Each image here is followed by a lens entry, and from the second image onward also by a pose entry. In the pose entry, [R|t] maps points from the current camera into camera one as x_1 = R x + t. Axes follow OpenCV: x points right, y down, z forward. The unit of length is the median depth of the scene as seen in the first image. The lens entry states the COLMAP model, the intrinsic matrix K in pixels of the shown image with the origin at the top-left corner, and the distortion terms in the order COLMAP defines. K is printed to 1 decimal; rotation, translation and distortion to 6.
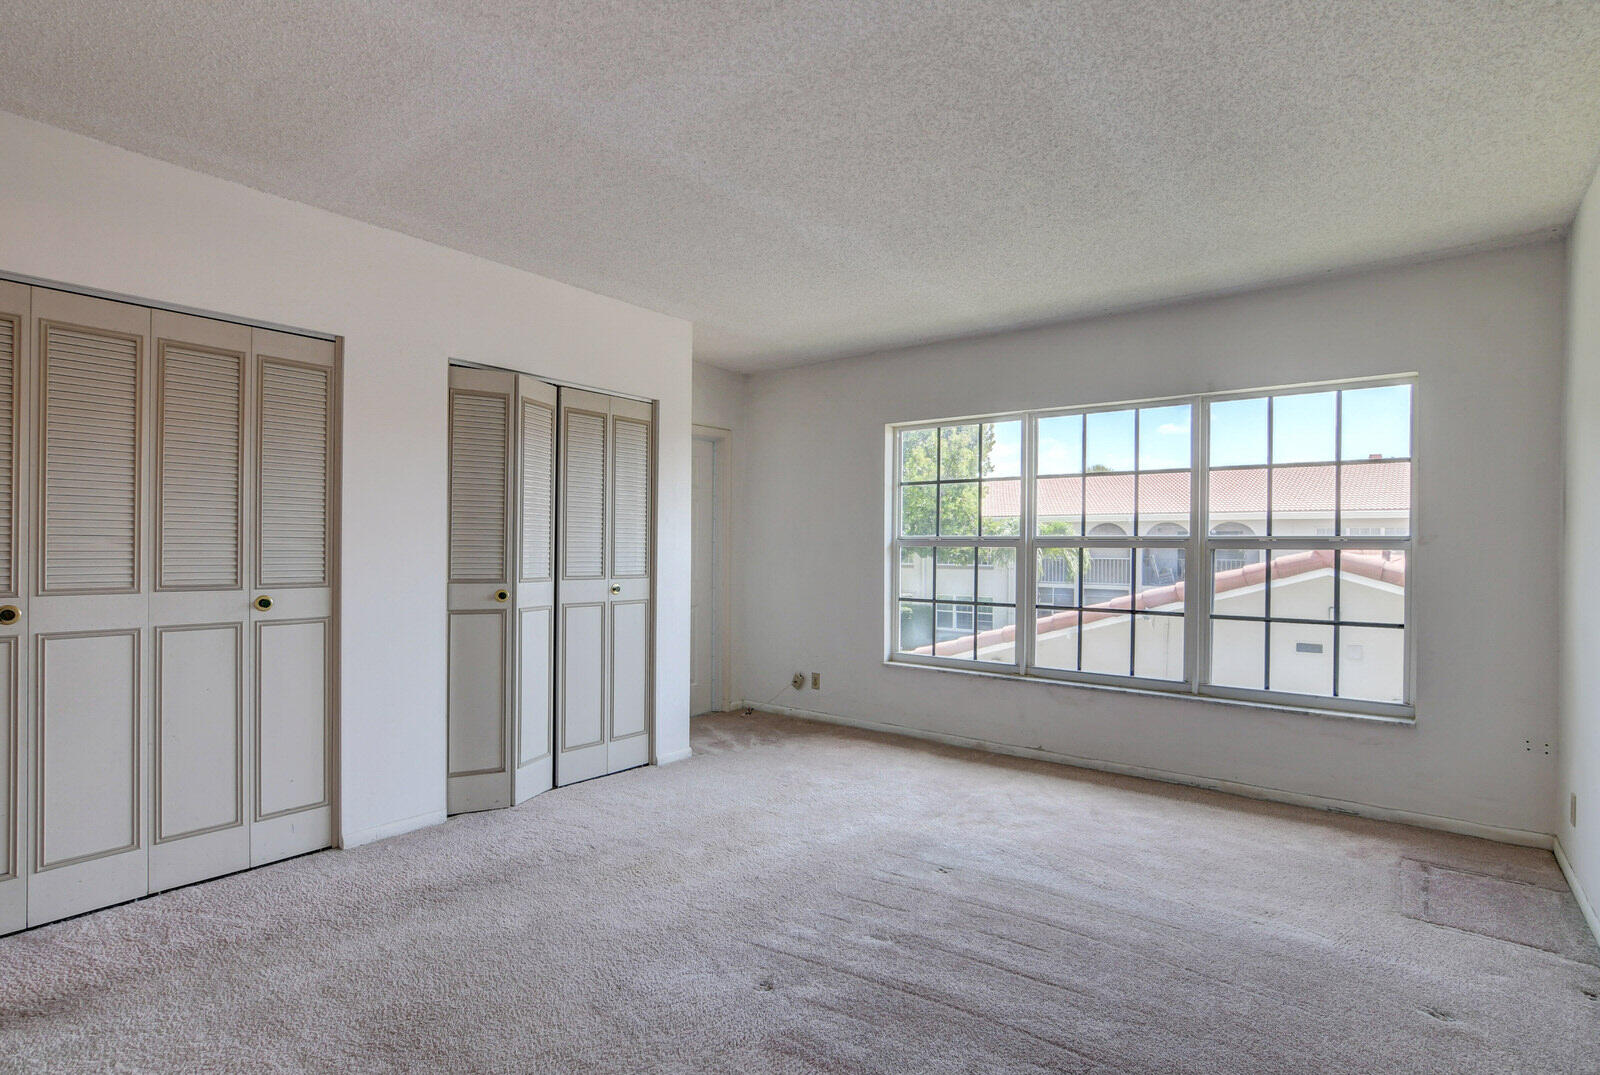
lens RADIAL K [[792.9, 0, 802.7], [0, 792.9, 540.4], [0, 0, 1]] dist [-0.025636, 0.008475]
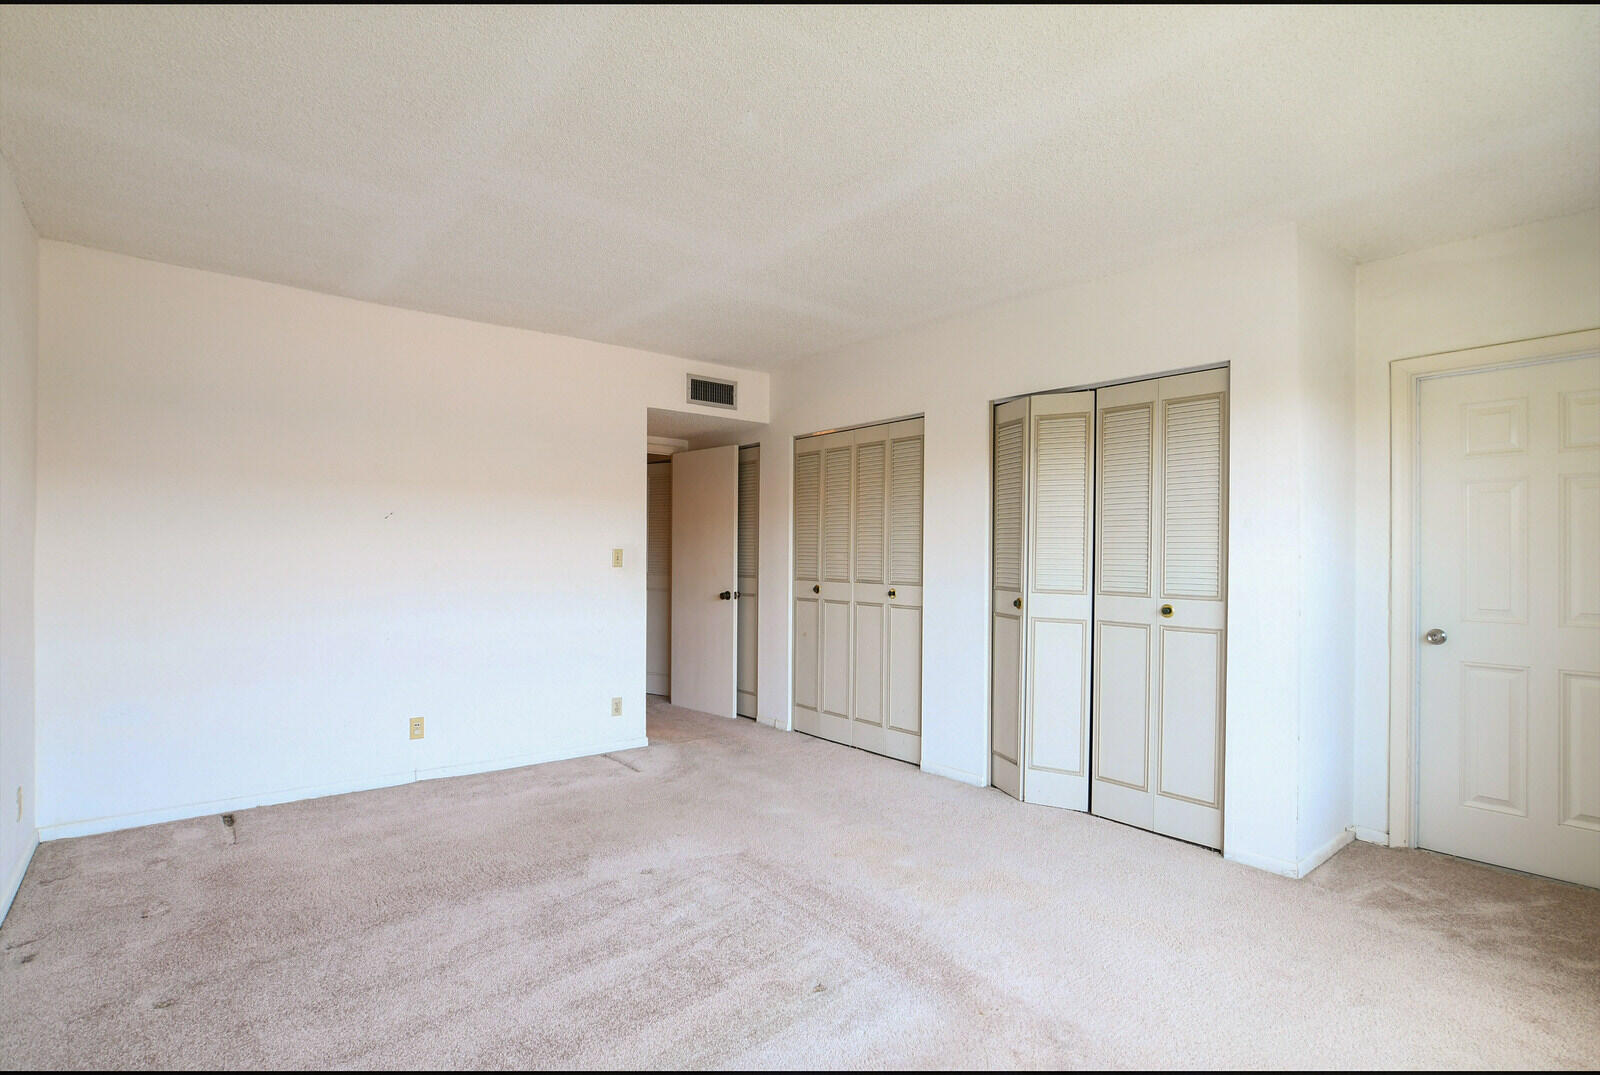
lens RADIAL K [[792.9, 0, 811.2], [0, 792.9, 549.2], [0, 0, 1]] dist [-0.025636, 0.008475]
pose [[-0.212831, -0.020053, -0.976883, 0.608409], [-0.003138, 0.999798, -0.019840, 0.014403], [0.977084, -0.001157, -0.212851, 0.773930]]
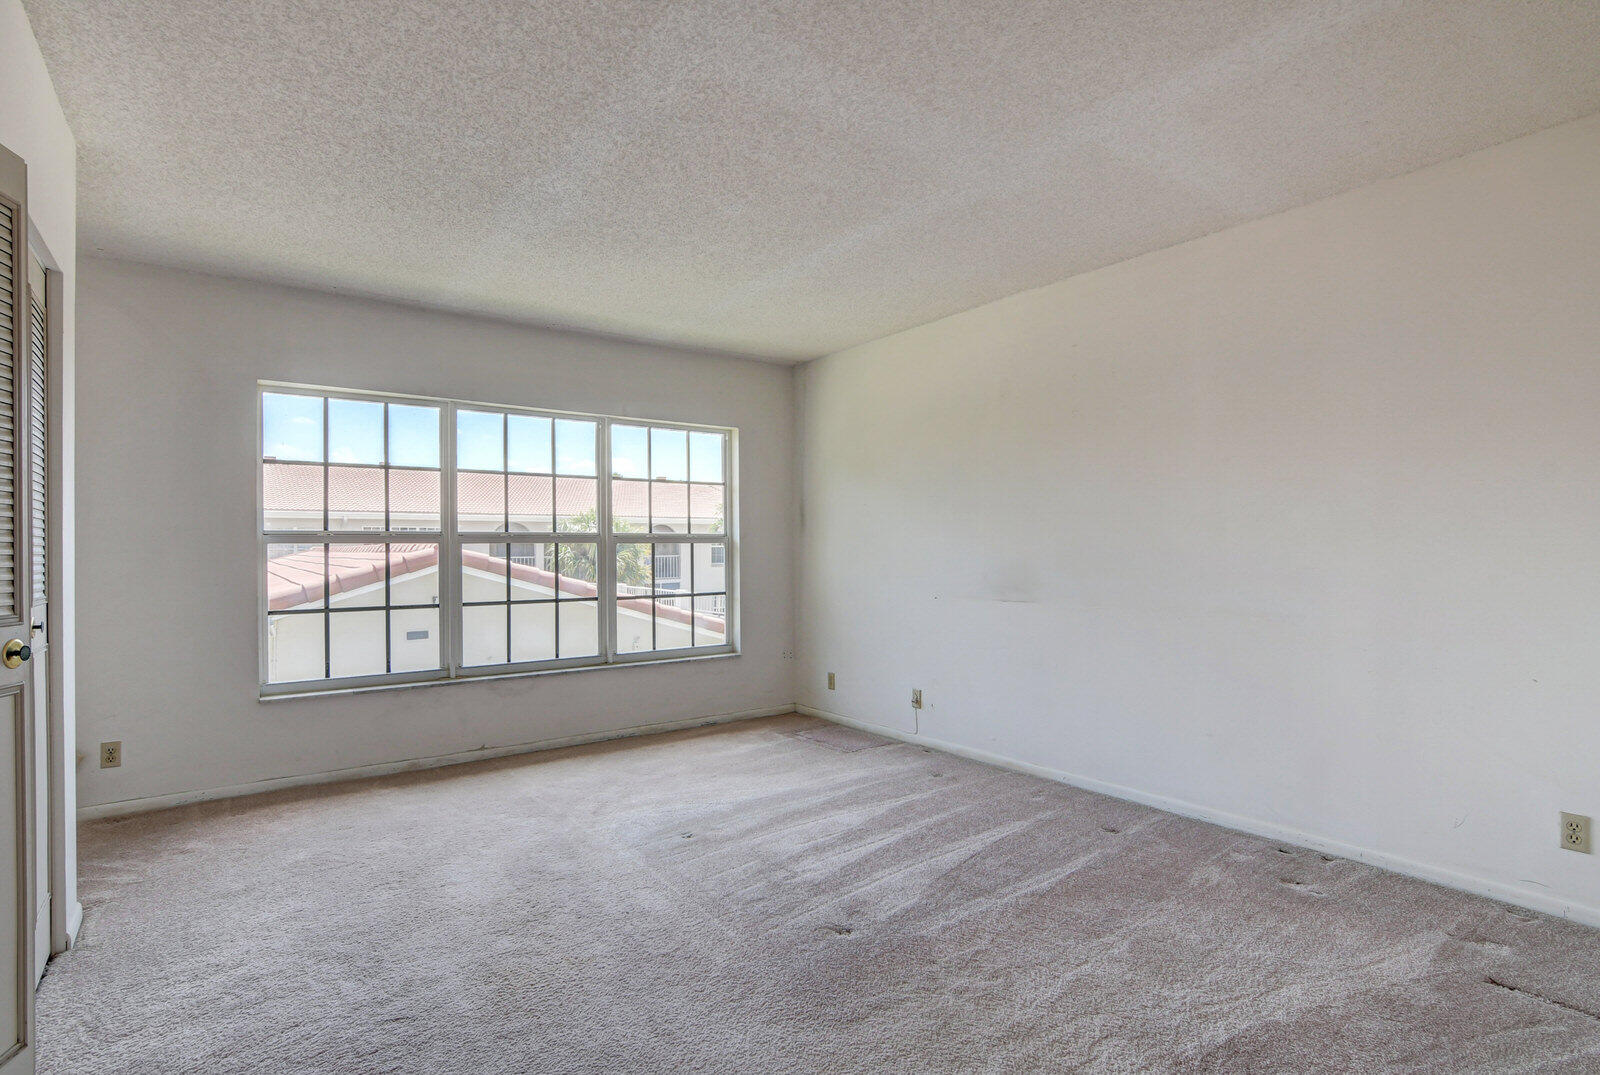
lens RADIAL K [[792.9, 0, 793.2], [0, 792.9, 545.8], [0, 0, 1]] dist [-0.025636, 0.008475]
pose [[0.266008, -0.007331, 0.963943, -0.566356], [-0.000573, 0.999970, 0.007763, 0.003947], [-0.963971, -0.002617, 0.265996, 0.382981]]
